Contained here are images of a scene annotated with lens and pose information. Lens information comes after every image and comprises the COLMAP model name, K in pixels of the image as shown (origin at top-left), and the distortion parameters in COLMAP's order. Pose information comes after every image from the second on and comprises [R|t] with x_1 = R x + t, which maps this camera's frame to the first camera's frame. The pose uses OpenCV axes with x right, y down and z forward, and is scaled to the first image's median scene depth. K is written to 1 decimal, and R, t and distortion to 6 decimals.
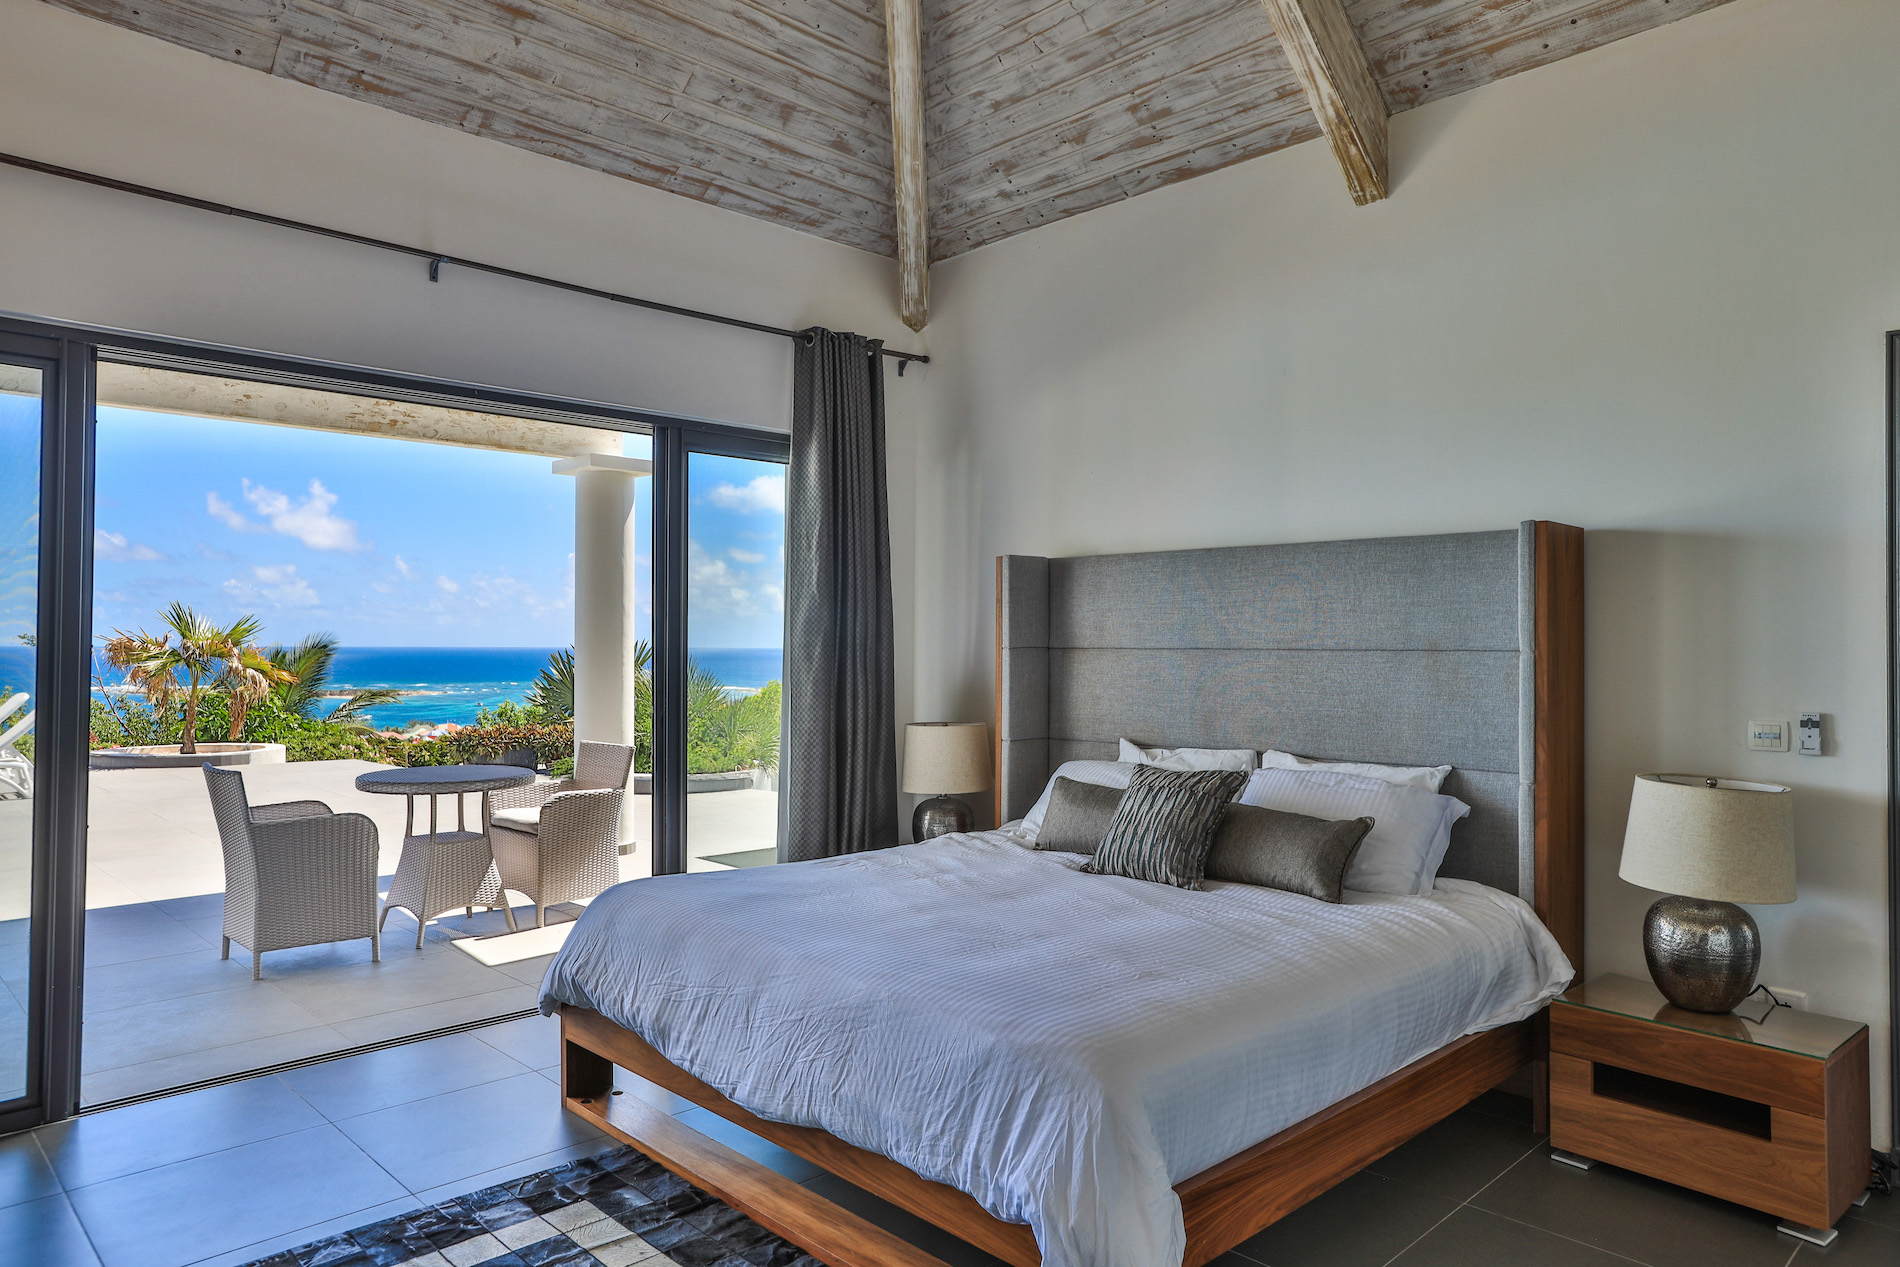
lens RADIAL K [[1074.1, 0, 950.0], [0, 1074.1, 633.5], [0, 0, 1]] dist [-0.056947, 0.051337]
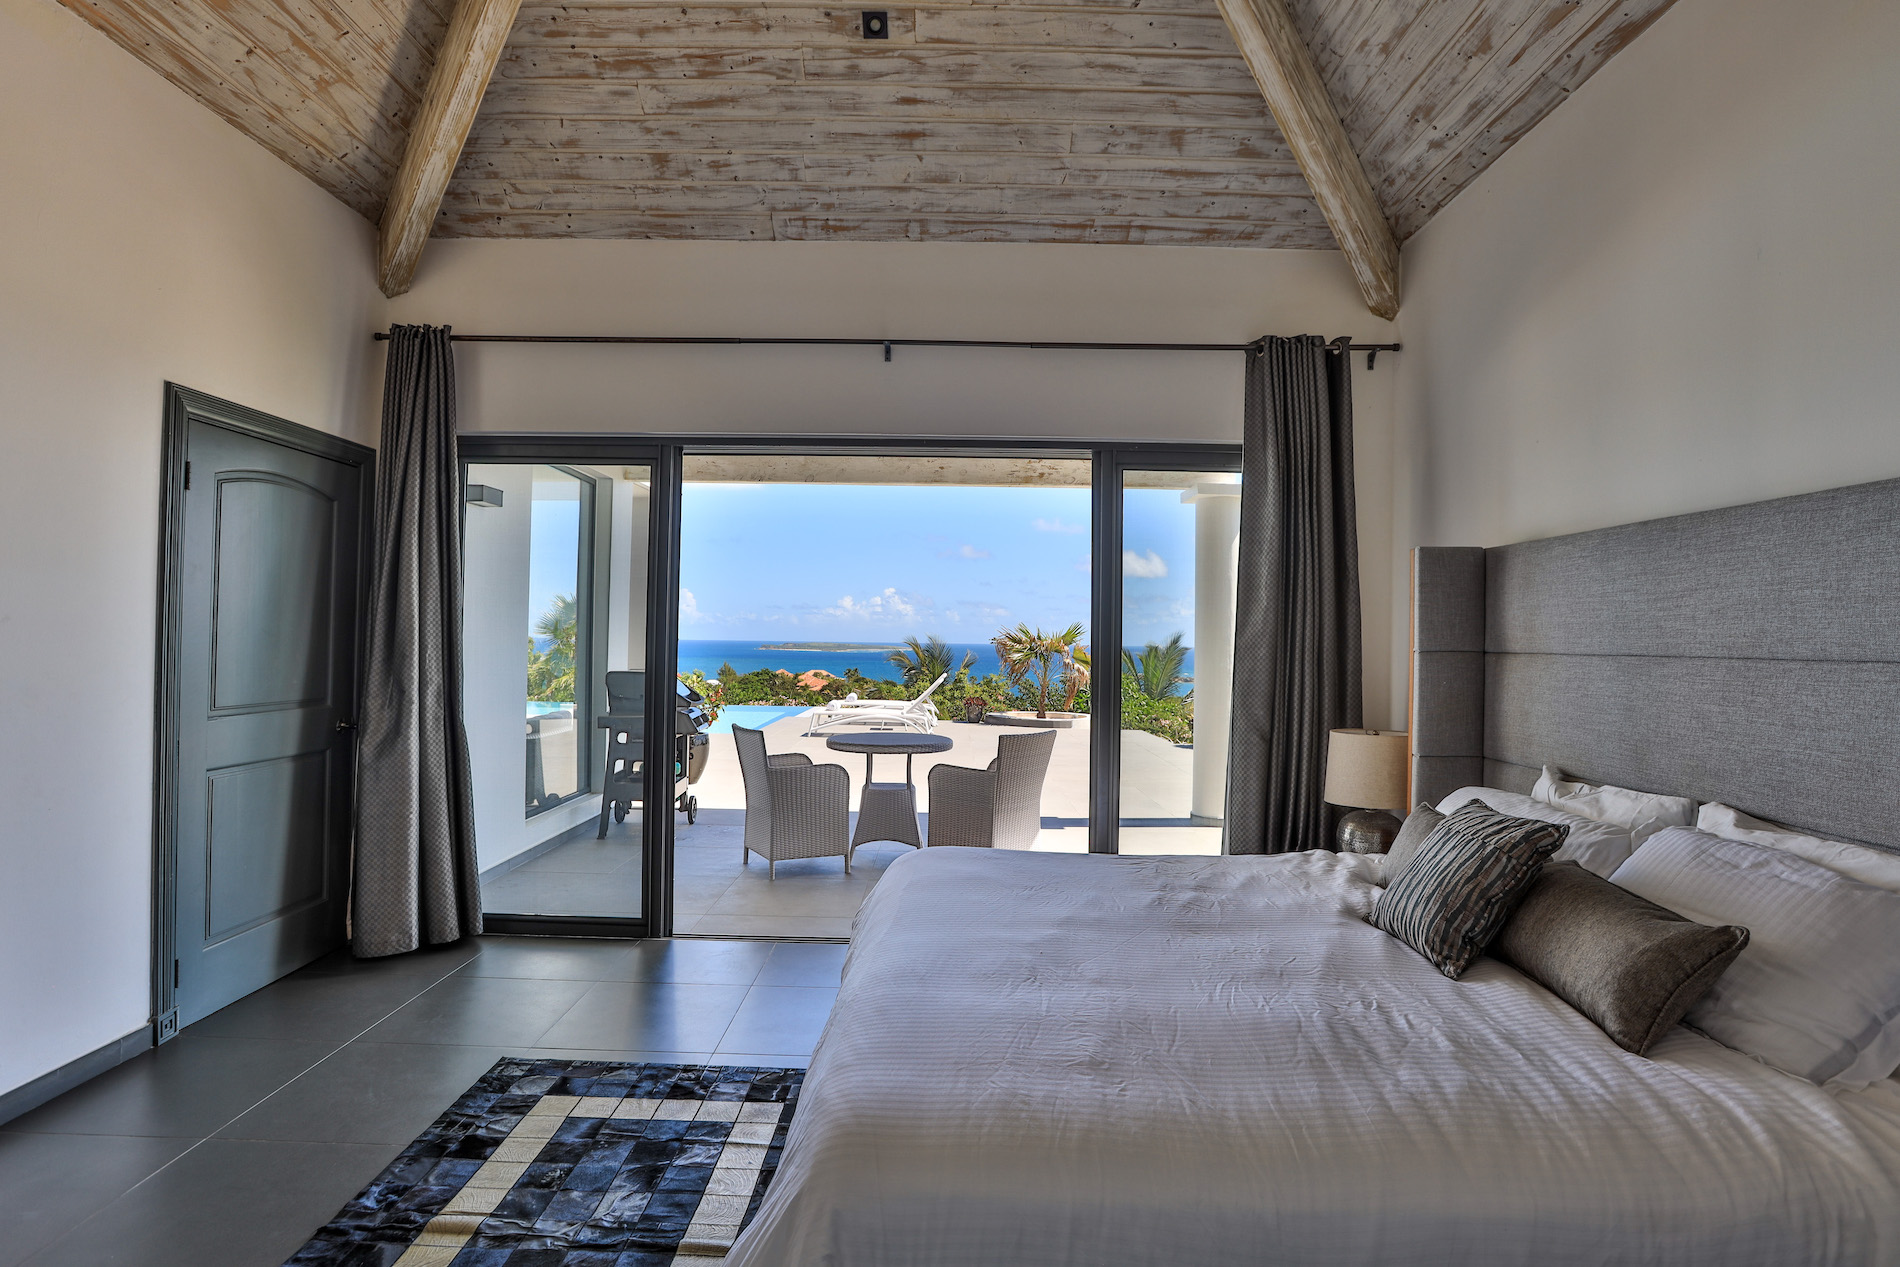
lens RADIAL K [[887.8, 0, 942.7], [0, 887.8, 628.4], [0, 0, 1]] dist [-0.045100, 0.019167]
pose [[0.752785, 0.000037, -0.658266, 0.252136], [-0.006633, 0.999950, -0.007530, 0.002770], [0.658233, 0.010035, 0.752748, 0.208603]]
